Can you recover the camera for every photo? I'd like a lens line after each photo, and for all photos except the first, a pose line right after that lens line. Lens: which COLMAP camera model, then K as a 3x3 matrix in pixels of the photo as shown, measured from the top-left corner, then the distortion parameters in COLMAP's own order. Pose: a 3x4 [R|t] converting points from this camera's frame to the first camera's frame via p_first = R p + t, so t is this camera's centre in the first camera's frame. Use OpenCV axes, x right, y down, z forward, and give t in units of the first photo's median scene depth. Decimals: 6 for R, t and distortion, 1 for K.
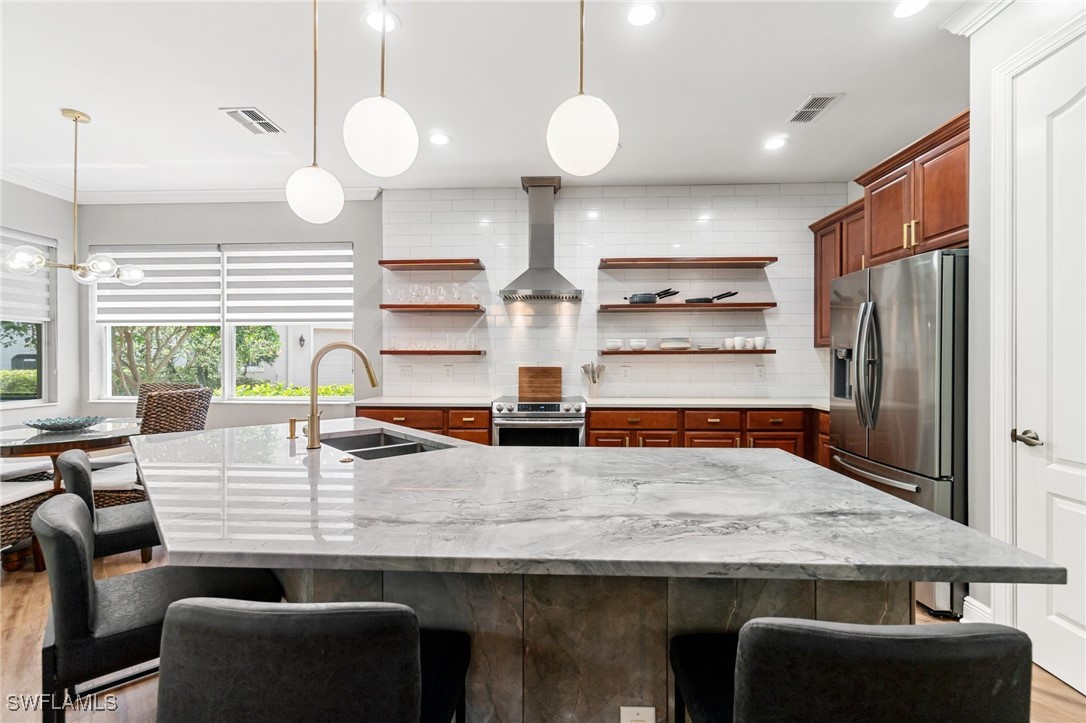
lens RADIAL K [[482.0, 0, 538.3], [0, 482.0, 363.4], [0, 0, 1]] dist [0.002714, 0.000308]
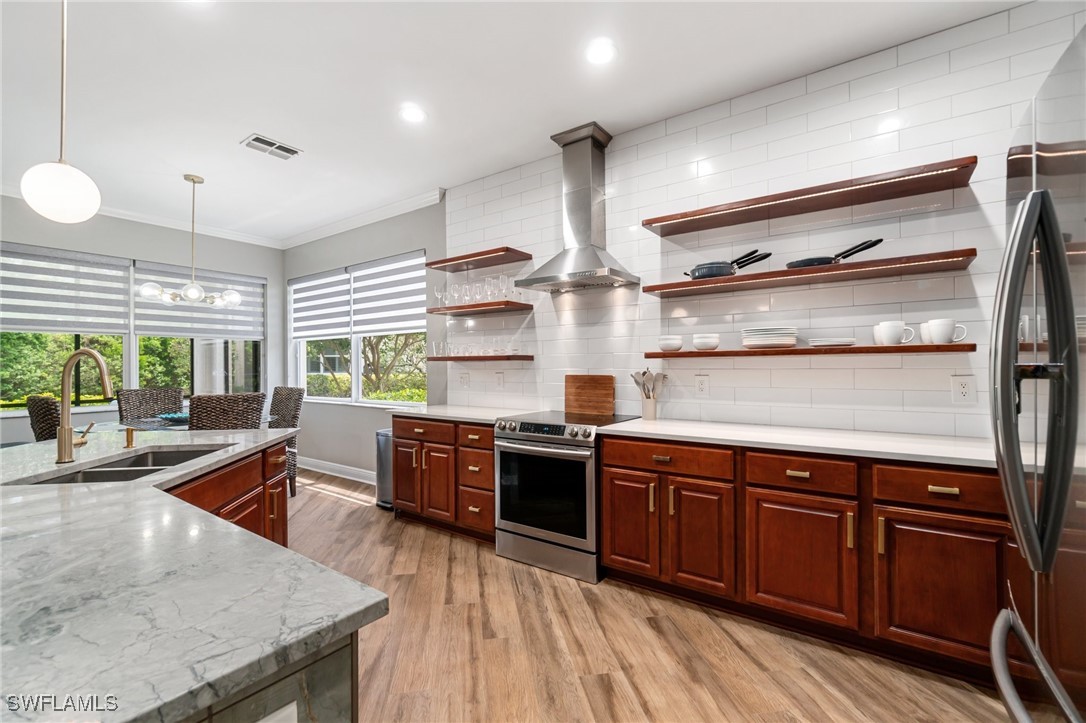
lens RADIAL K [[469.5, 0, 543.0], [0, 469.5, 361.5], [0, 0, 1]] dist [-0.000786, -0.000135]
pose [[0.835188, -0.009573, -0.549881, 0.361329], [0.000700, 0.999866, -0.016342, -0.002194], [0.549964, 0.013264, 0.835083, 0.334559]]
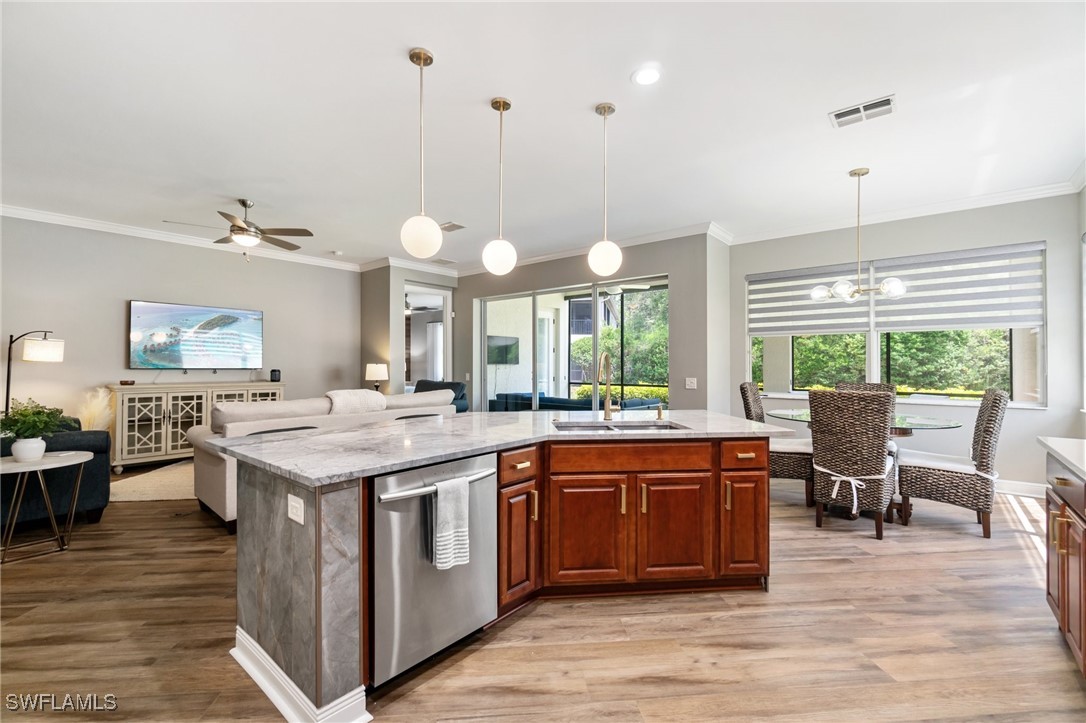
lens RADIAL K [[469.5, 0, 543.0], [0, 469.5, 361.5], [0, 0, 1]] dist [-0.000786, -0.000135]
pose [[-0.601071, -0.001959, -0.799193, 0.383631], [-0.006260, 0.999978, 0.002257, -0.006410], [0.799171, 0.006359, -0.601070, 0.766747]]
